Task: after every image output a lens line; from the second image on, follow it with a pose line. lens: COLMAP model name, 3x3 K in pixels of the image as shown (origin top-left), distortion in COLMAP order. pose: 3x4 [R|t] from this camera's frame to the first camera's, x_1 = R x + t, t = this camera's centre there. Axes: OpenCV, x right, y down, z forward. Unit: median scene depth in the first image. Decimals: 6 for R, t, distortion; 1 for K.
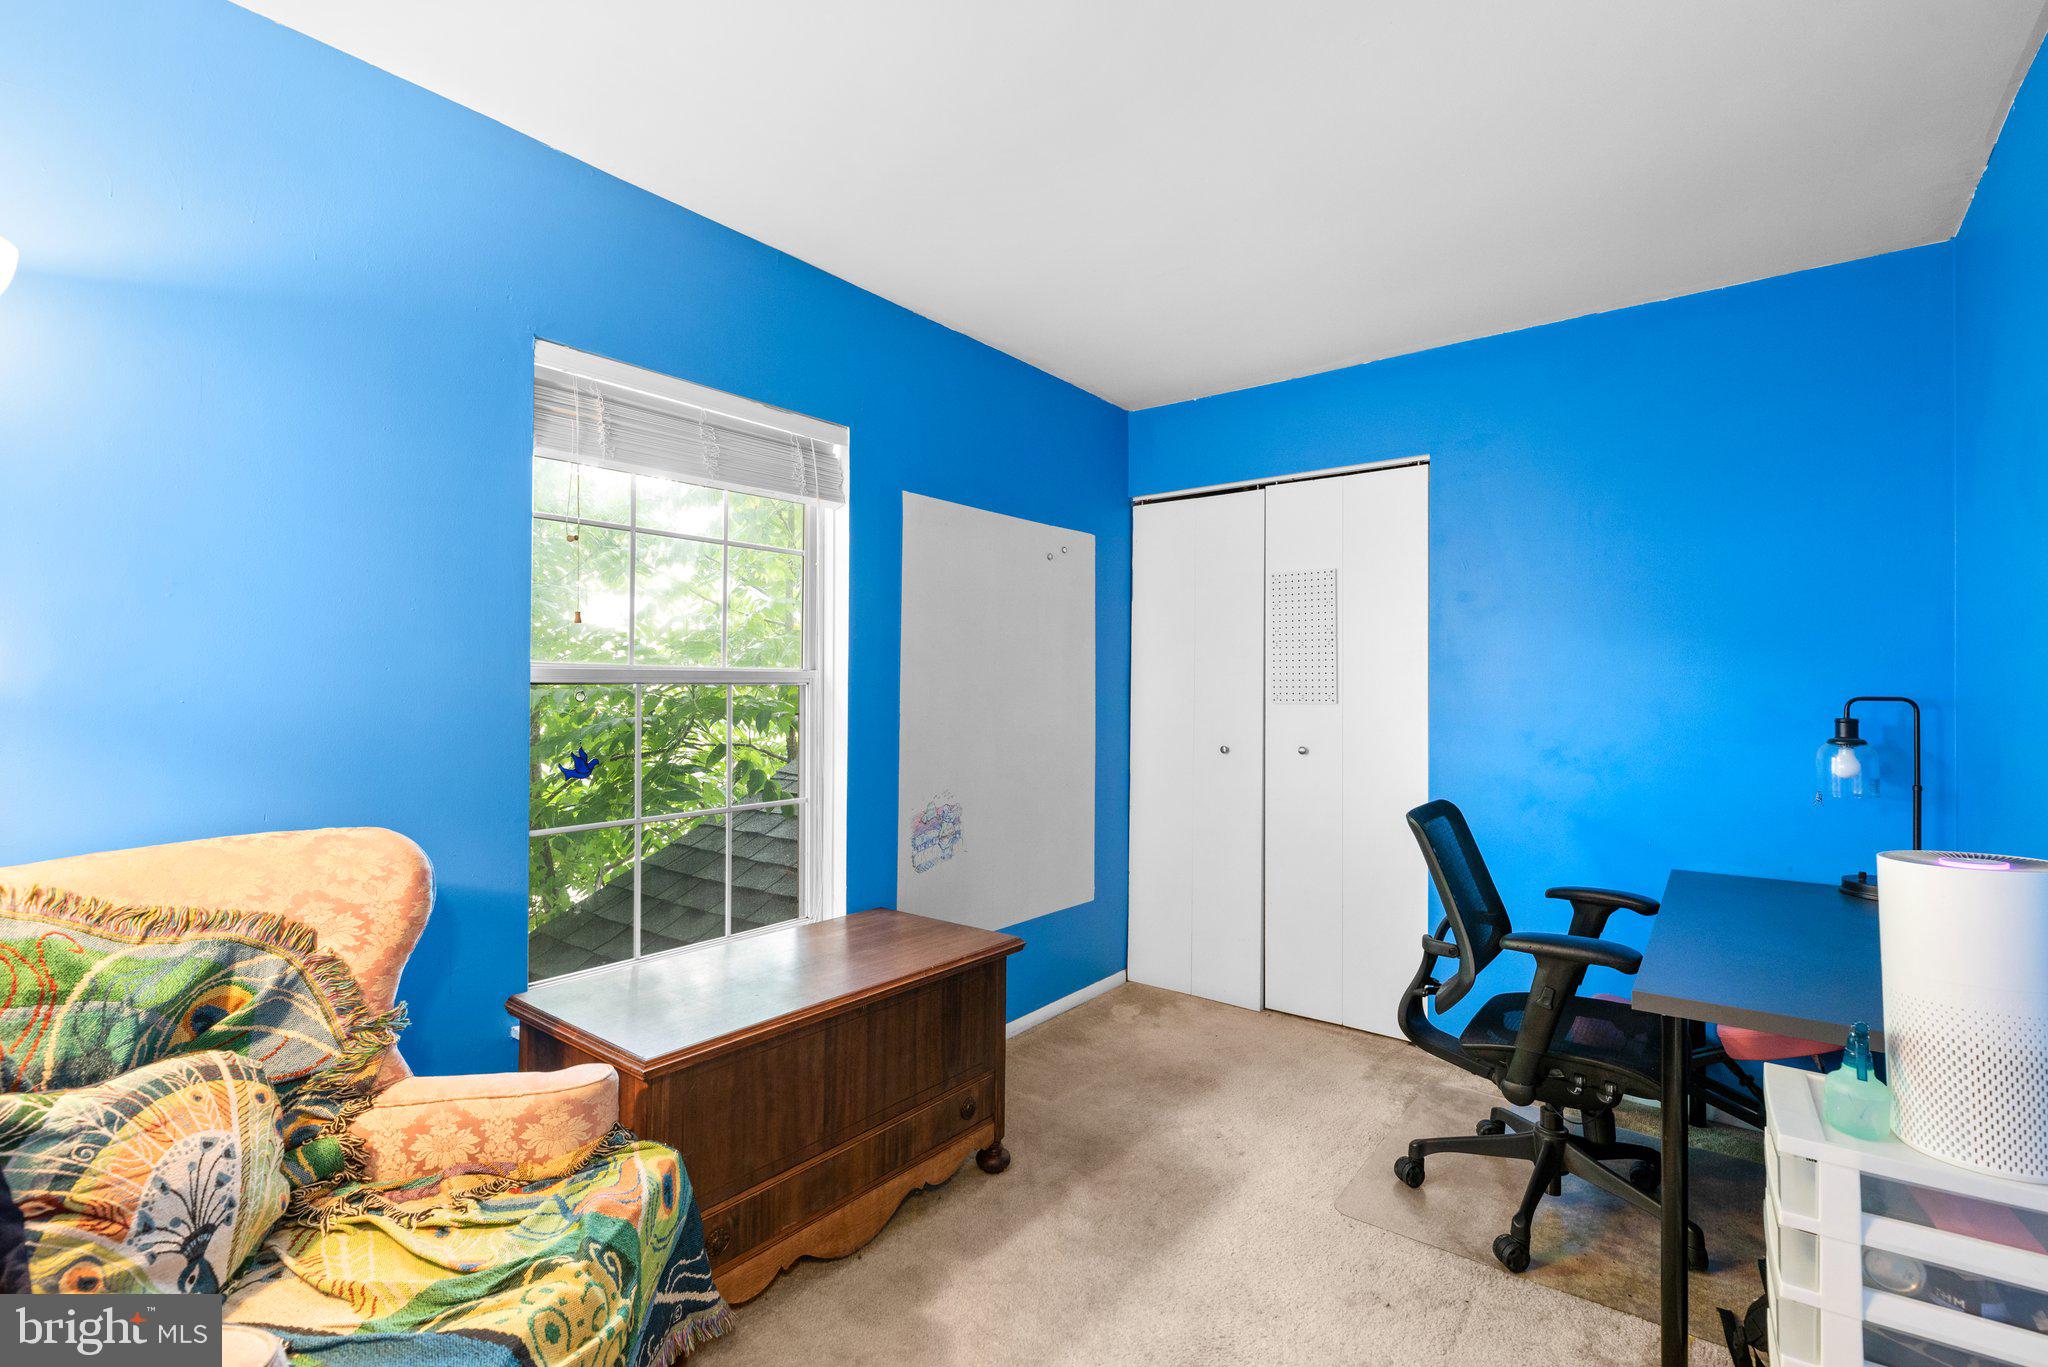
lens RADIAL K [[936.0, 0, 1019.2], [0, 936.0, 692.7], [0, 0, 1]] dist [-0.000266, -0.000077]
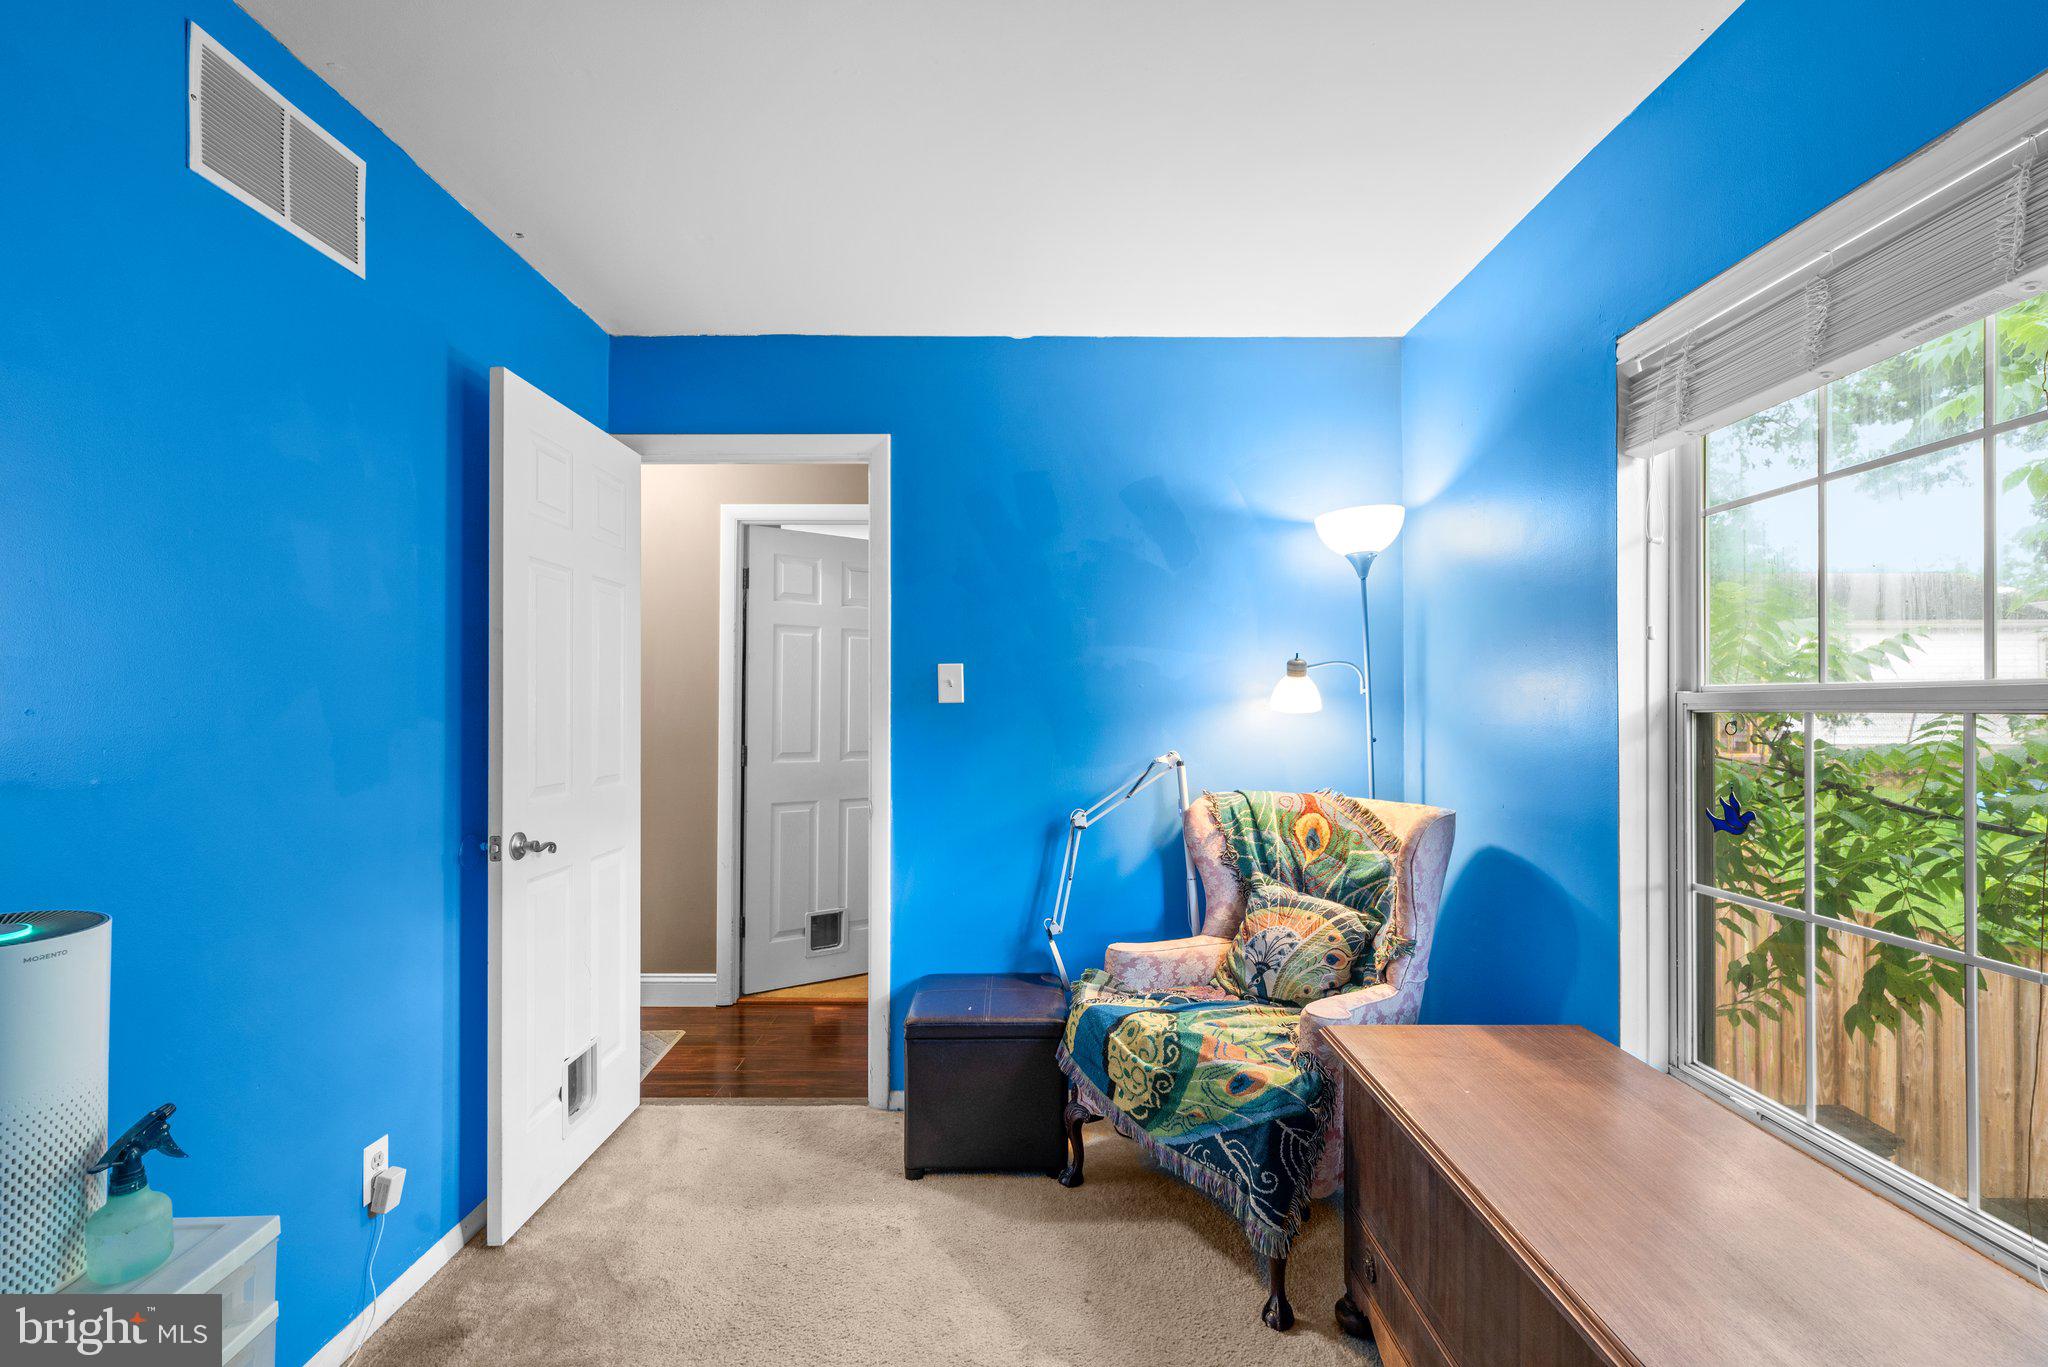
lens RADIAL K [[936.0, 0, 1019.2], [0, 936.0, 692.7], [0, 0, 1]] dist [-0.000266, -0.000077]
pose [[-0.797762, -0.006838, -0.602934, 0.851325], [0.001080, 0.999918, -0.012770, -0.027334], [0.602972, -0.010839, -0.797689, 2.273997]]
